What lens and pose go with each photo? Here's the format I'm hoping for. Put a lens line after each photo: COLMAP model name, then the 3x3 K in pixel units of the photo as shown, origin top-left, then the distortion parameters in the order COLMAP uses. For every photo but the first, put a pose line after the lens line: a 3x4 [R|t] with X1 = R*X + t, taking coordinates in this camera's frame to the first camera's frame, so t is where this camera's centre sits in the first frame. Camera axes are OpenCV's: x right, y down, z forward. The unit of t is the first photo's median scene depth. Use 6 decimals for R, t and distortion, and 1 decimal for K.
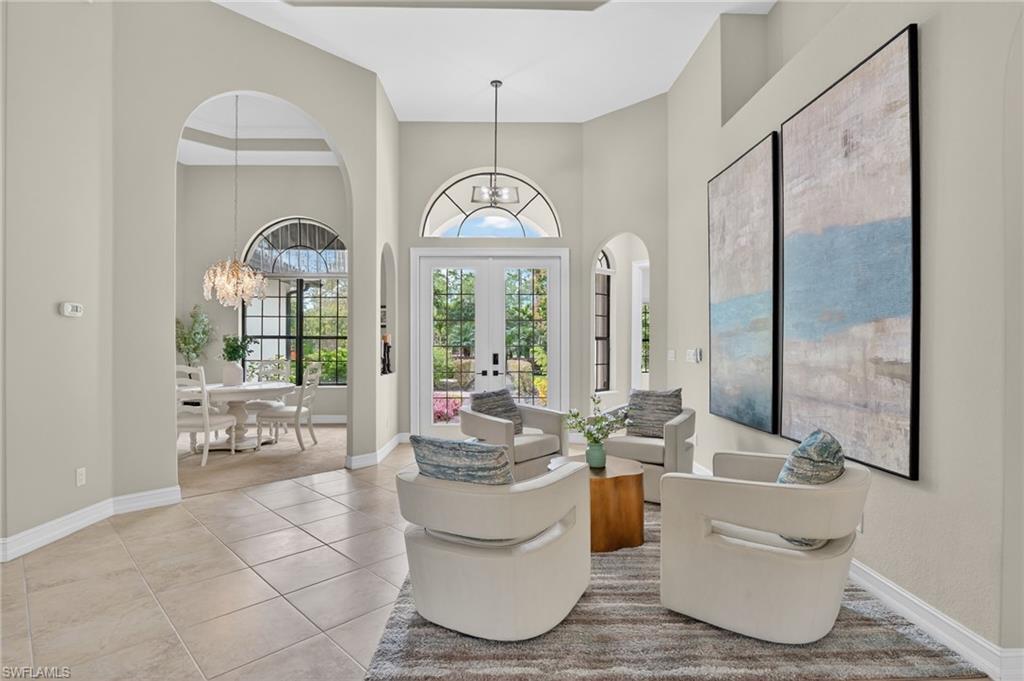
lens RADIAL K [[497.5, 0, 513.6], [0, 497.5, 342.9], [0, 0, 1]] dist [-0.015434, -0.003410]
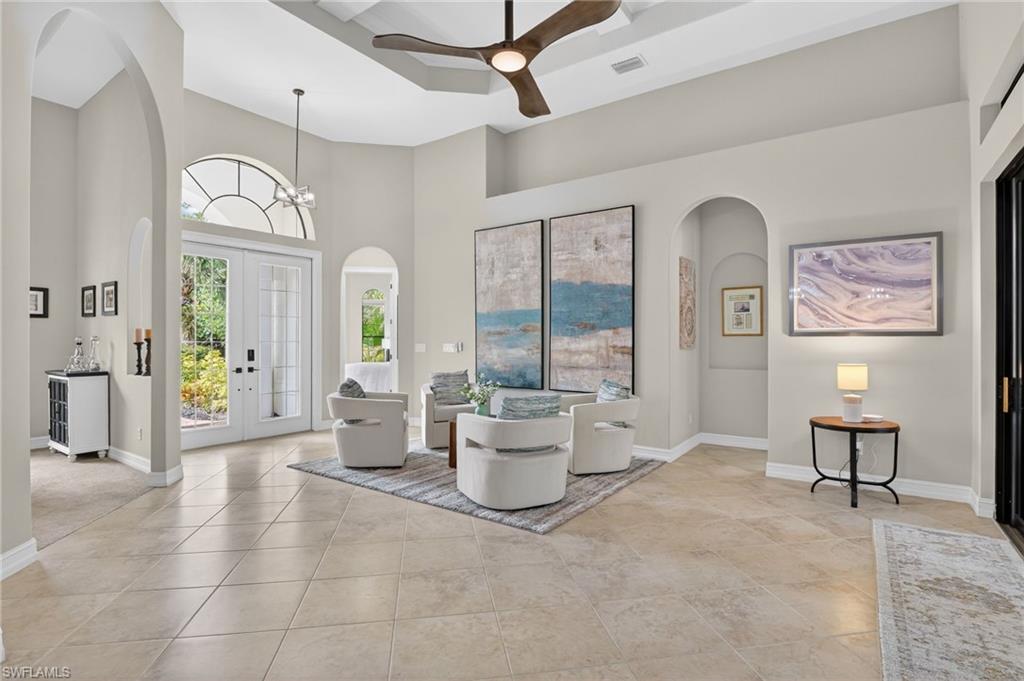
lens RADIAL K [[497.5, 0, 510.2], [0, 497.5, 337.3], [0, 0, 1]] dist [-0.015434, -0.003410]
pose [[0.598239, -0.000770, 0.801318, -1.072930], [0.000797, 1.000000, 0.000365, -0.005823], [-0.801318, 0.000420, 0.598239, 0.023219]]
